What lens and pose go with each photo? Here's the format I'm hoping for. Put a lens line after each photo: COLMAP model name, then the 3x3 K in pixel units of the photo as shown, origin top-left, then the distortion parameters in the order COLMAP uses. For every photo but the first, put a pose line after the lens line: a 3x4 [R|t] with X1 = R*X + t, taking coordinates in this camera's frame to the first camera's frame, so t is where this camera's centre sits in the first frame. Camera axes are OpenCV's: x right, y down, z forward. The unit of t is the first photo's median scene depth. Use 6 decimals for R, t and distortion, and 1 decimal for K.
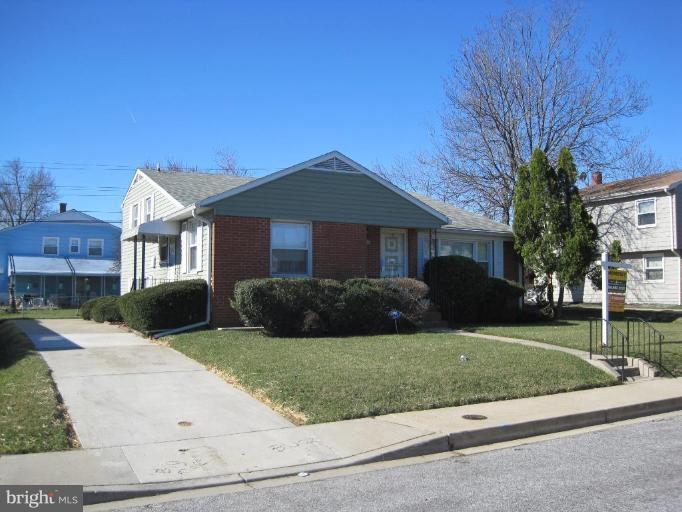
lens RADIAL K [[714.4, 0, 341.5], [0, 714.4, 255.3], [0, 0, 1]] dist [-0.159359, 0.000000]
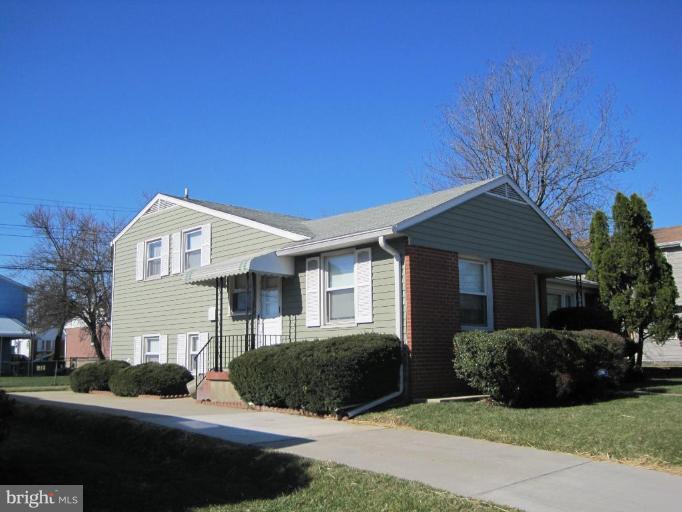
lens RADIAL K [[714.4, 0, 340.8], [0, 714.4, 254.9], [0, 0, 1]] dist [-0.159359, 0.000000]
pose [[0.963635, 0.027033, 0.265851, -0.411196], [-0.001876, 0.995530, -0.094430, 0.021974], [-0.267215, 0.090498, 0.959378, 0.288756]]
